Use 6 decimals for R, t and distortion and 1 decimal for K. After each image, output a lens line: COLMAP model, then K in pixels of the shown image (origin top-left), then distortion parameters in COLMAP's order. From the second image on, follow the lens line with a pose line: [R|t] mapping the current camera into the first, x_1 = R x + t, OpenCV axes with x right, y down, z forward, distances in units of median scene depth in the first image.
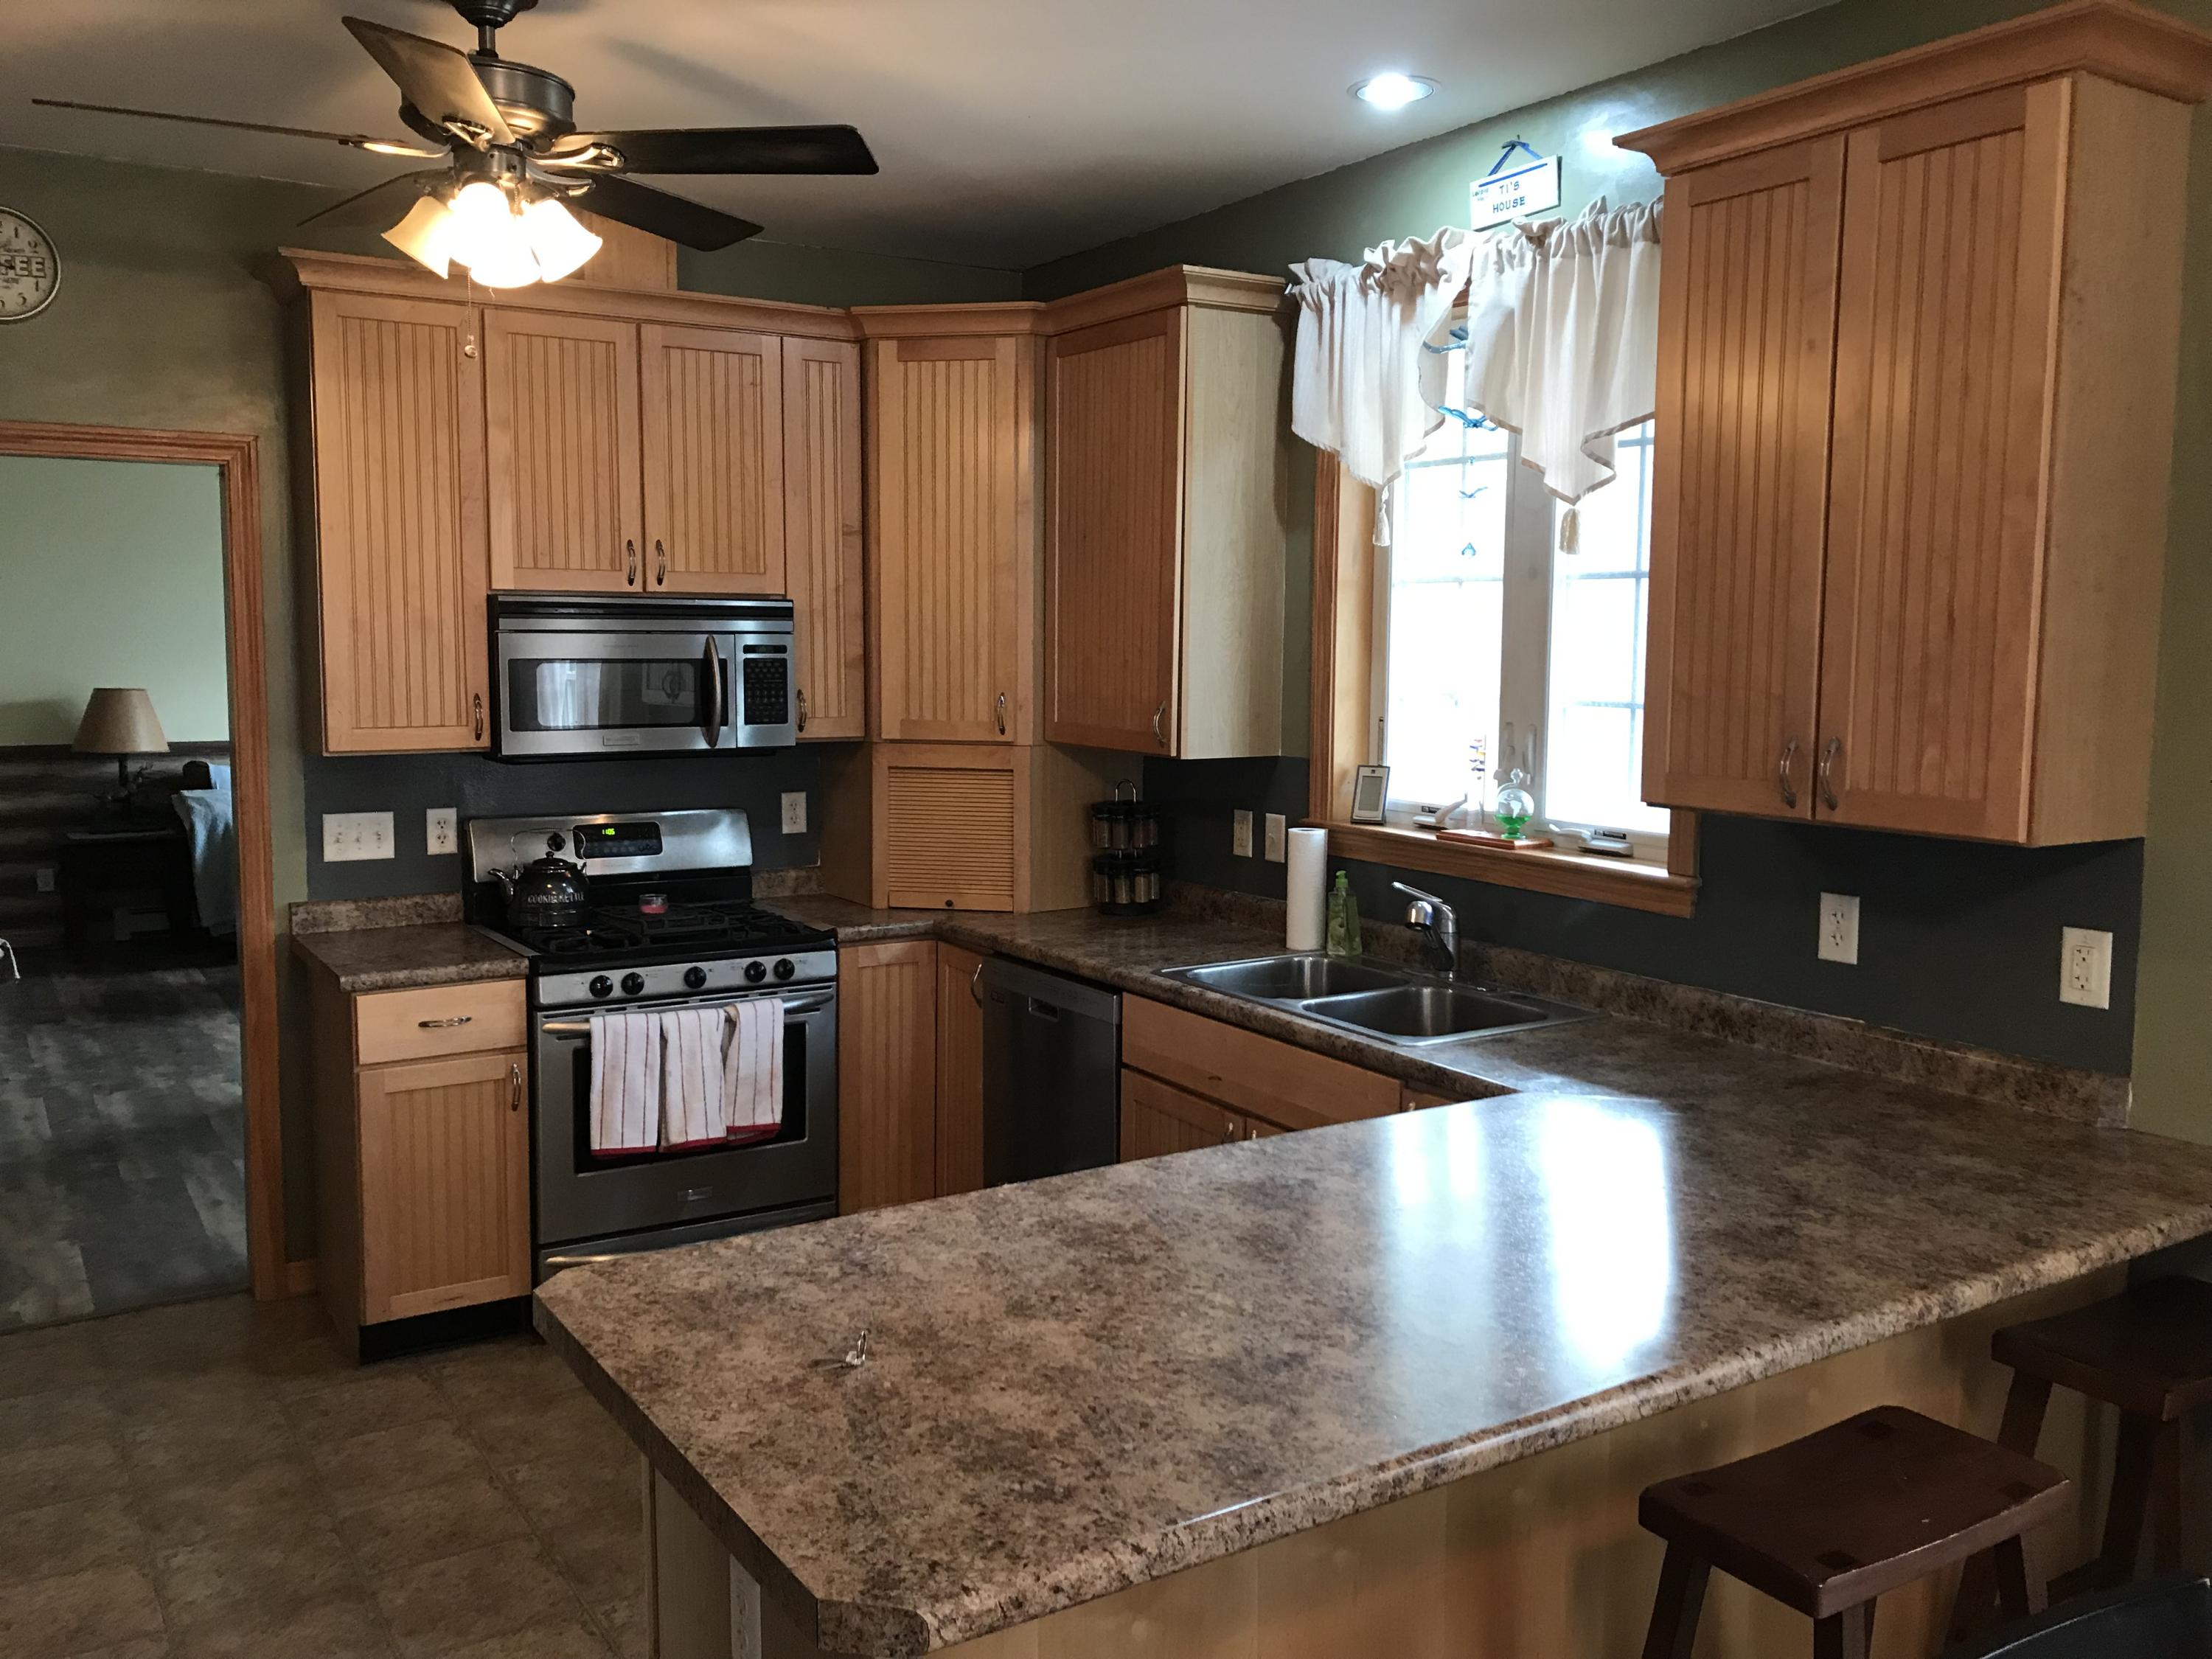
lens RADIAL K [[1815.3, 0, 1094.0], [0, 1815.3, 806.5], [0, 0, 1]] dist [0.048277, -0.073872]
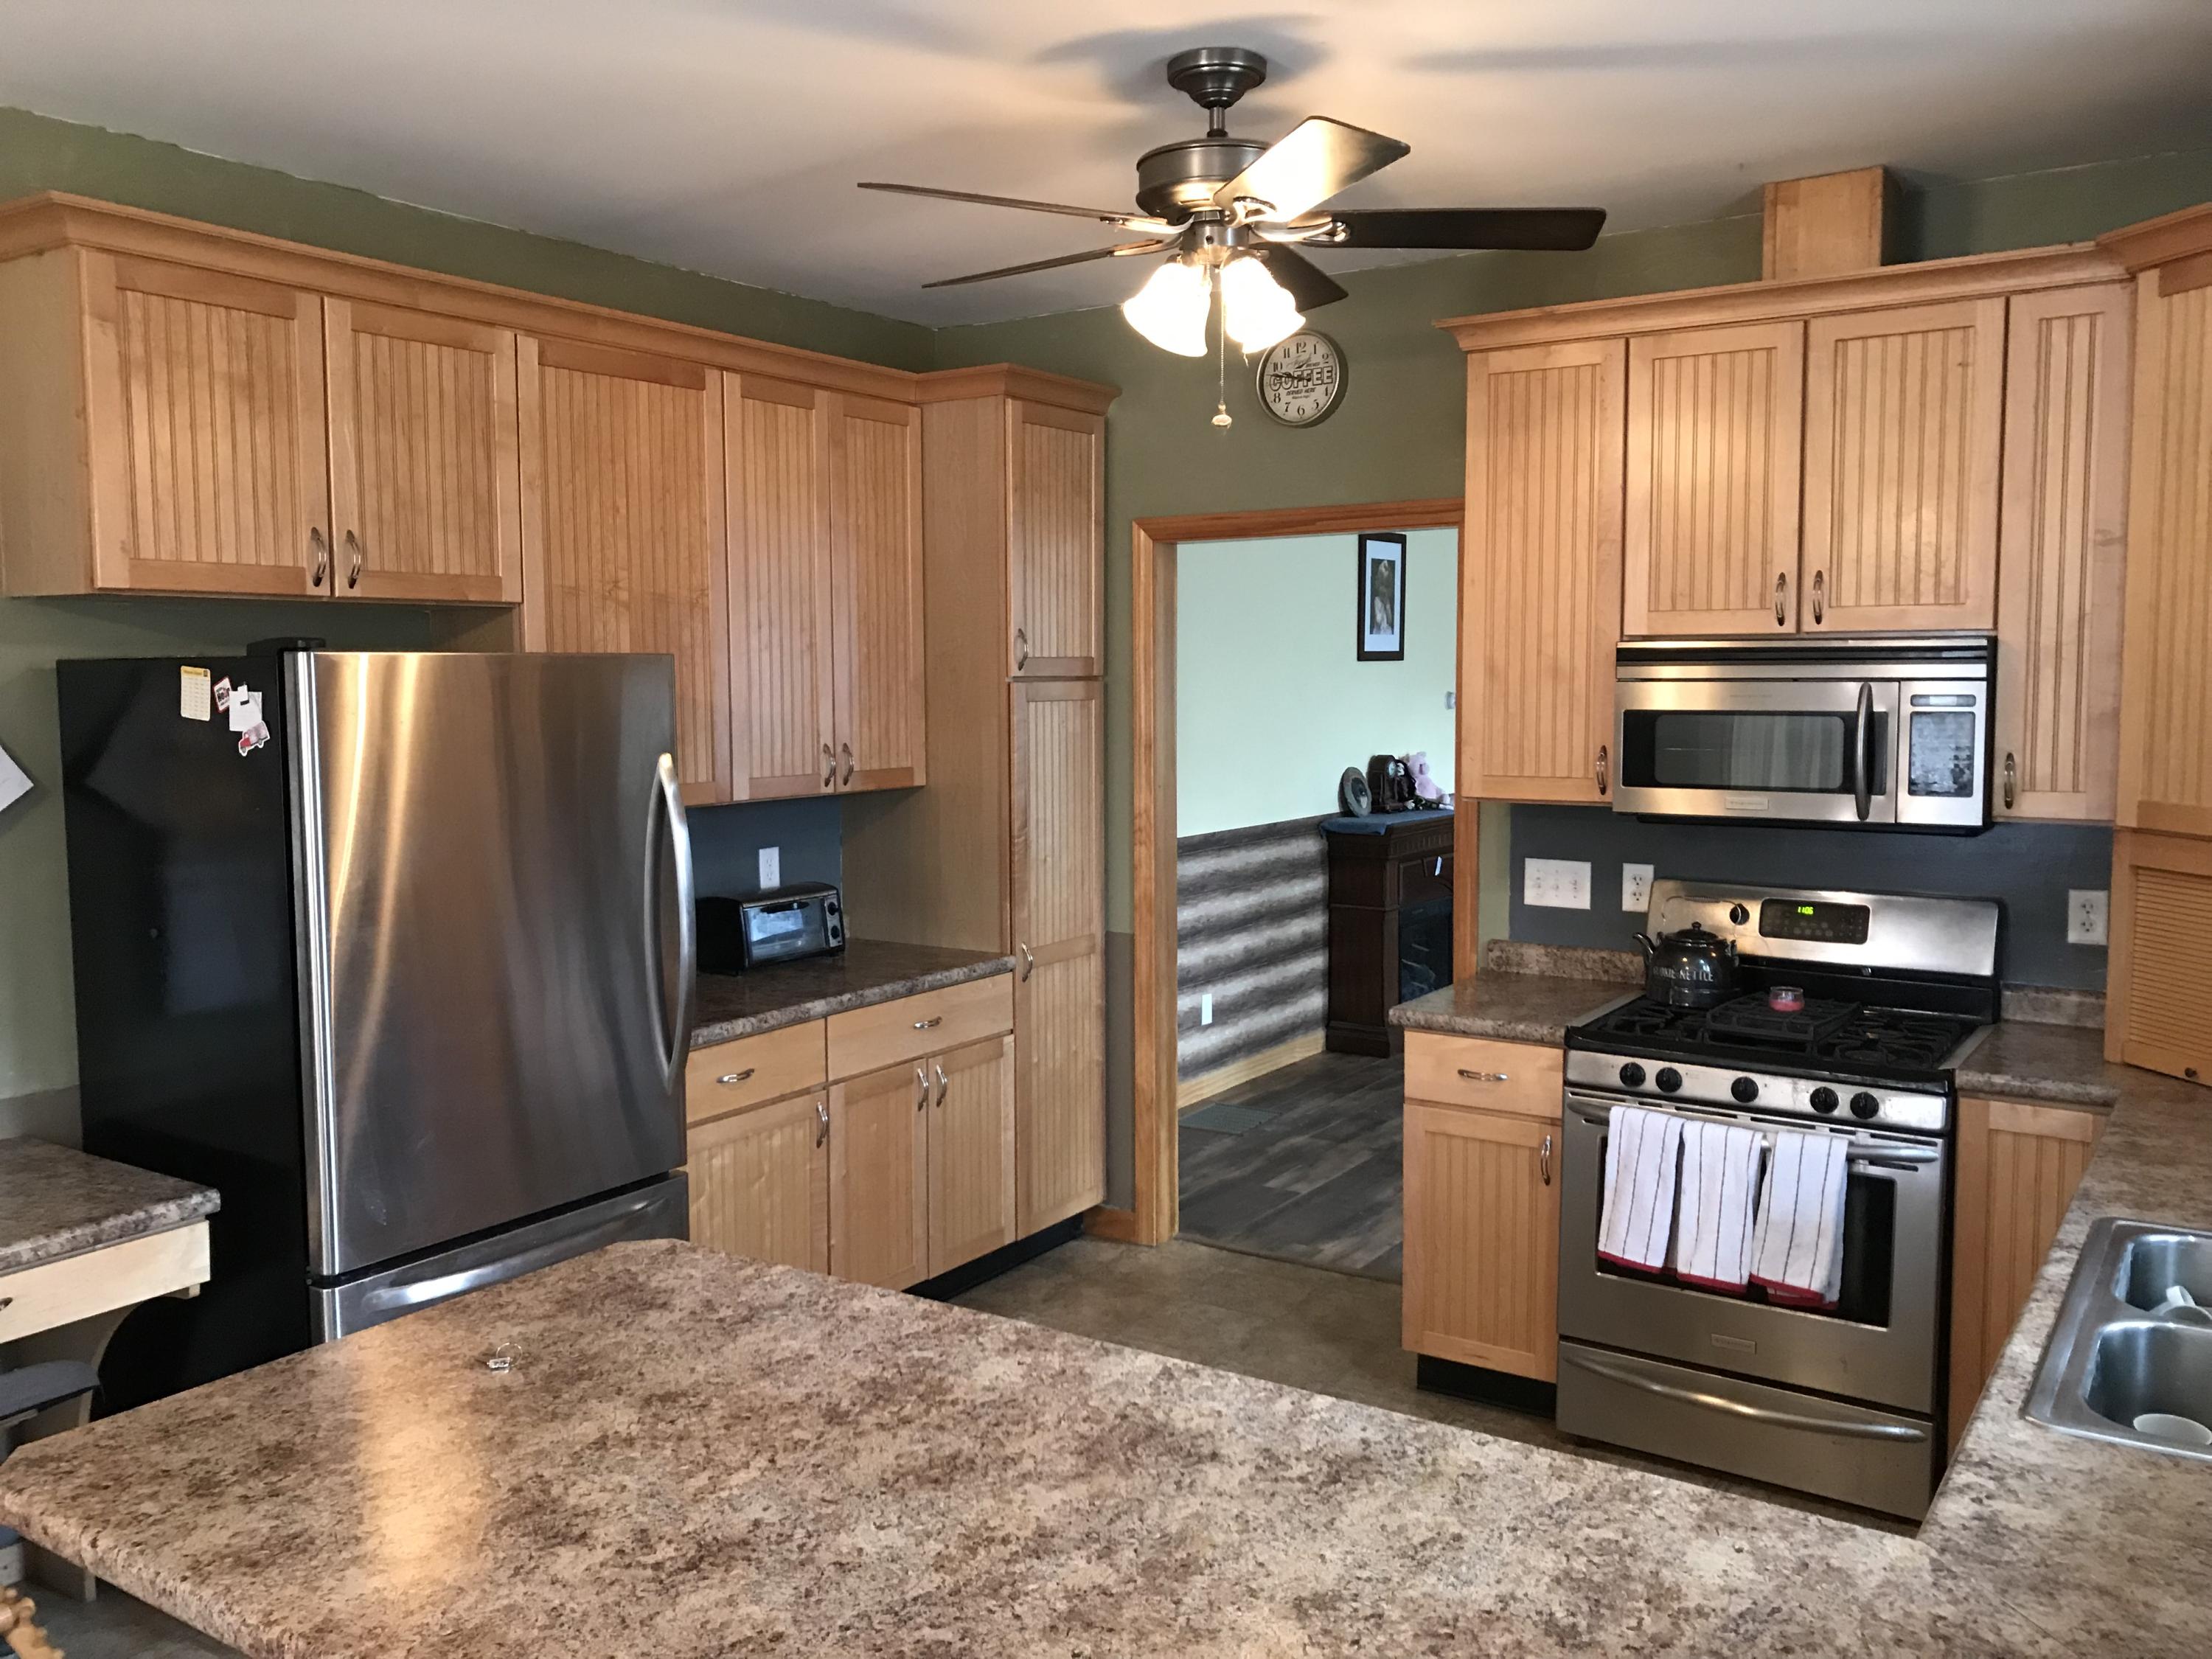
lens RADIAL K [[1815.3, 0, 1079.7], [0, 1815.3, 810.3], [0, 0, 1]] dist [0.048277, -0.073872]
pose [[0.392224, 0.065813, -0.917512, 0.457620], [-0.080033, 0.996096, 0.037237, -0.044736], [0.916382, 0.058826, 0.395960, 0.399743]]
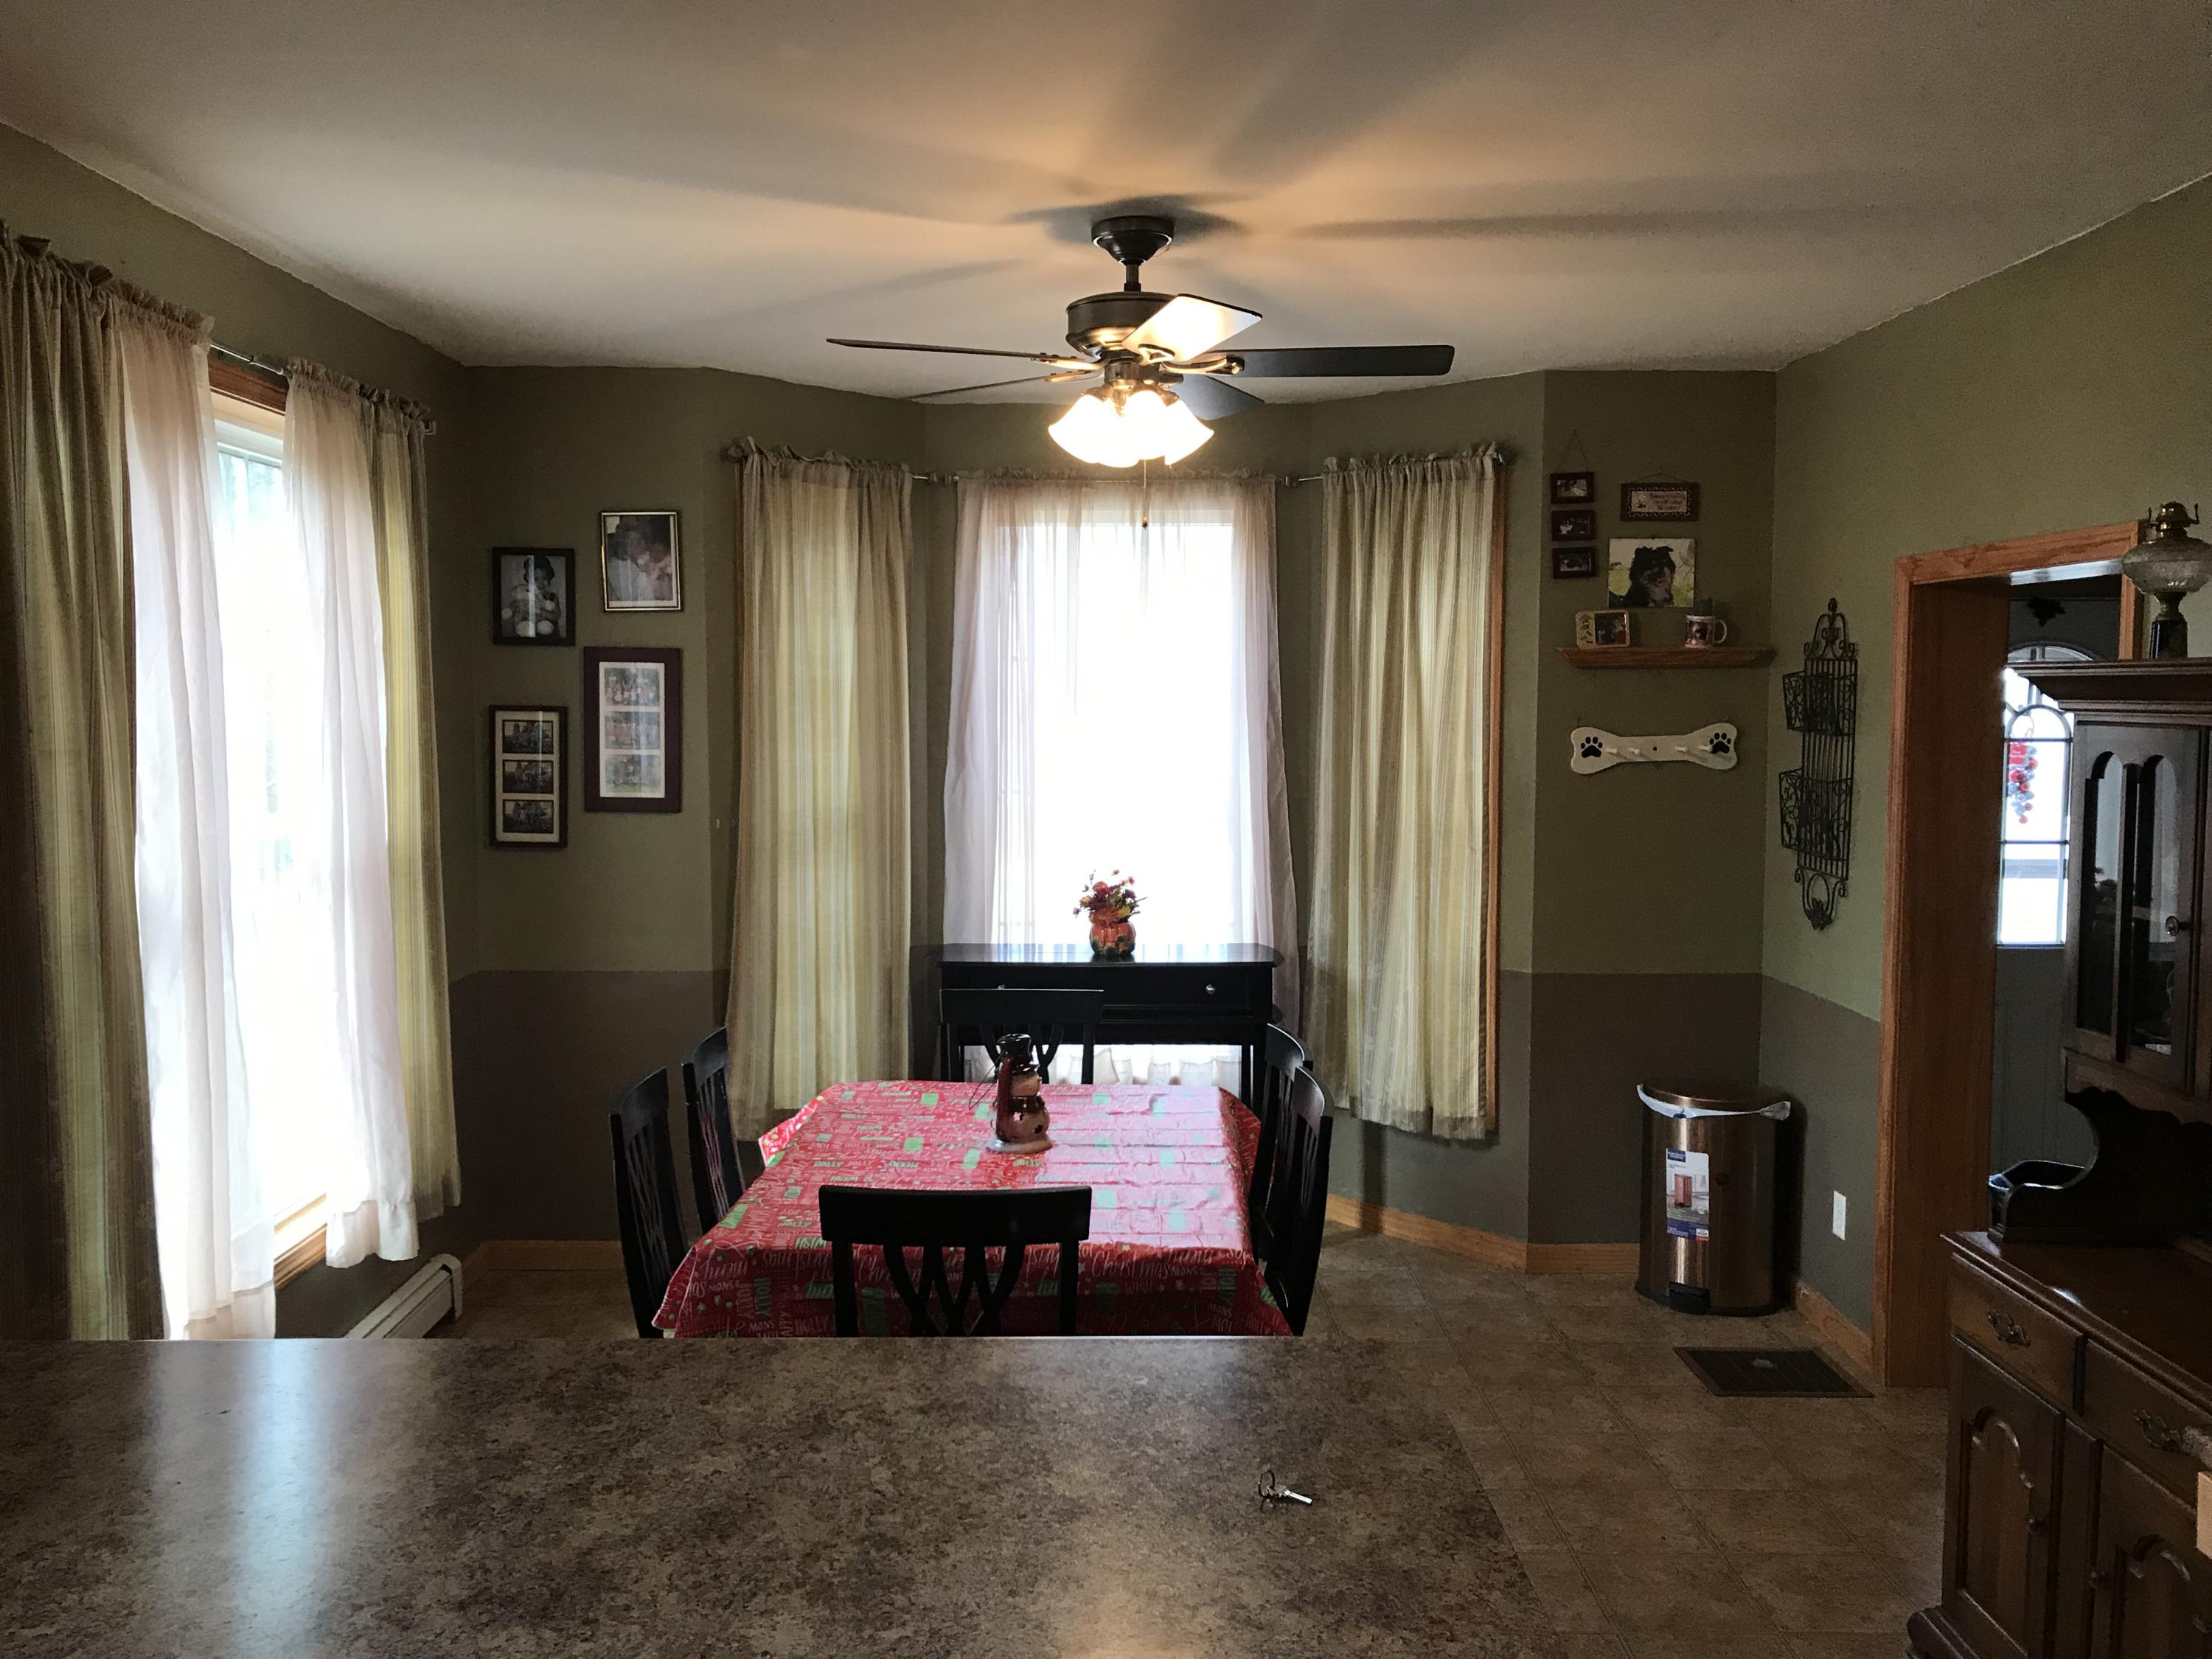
lens RADIAL K [[1815.3, 0, 1081.0], [0, 1815.3, 809.5], [0, 0, 1]] dist [0.048277, -0.073872]
pose [[-0.841192, -0.042177, 0.539088, -0.269688], [0.045176, 0.987986, 0.147791, -0.111600], [-0.538845, 0.148675, -0.829181, 0.862558]]
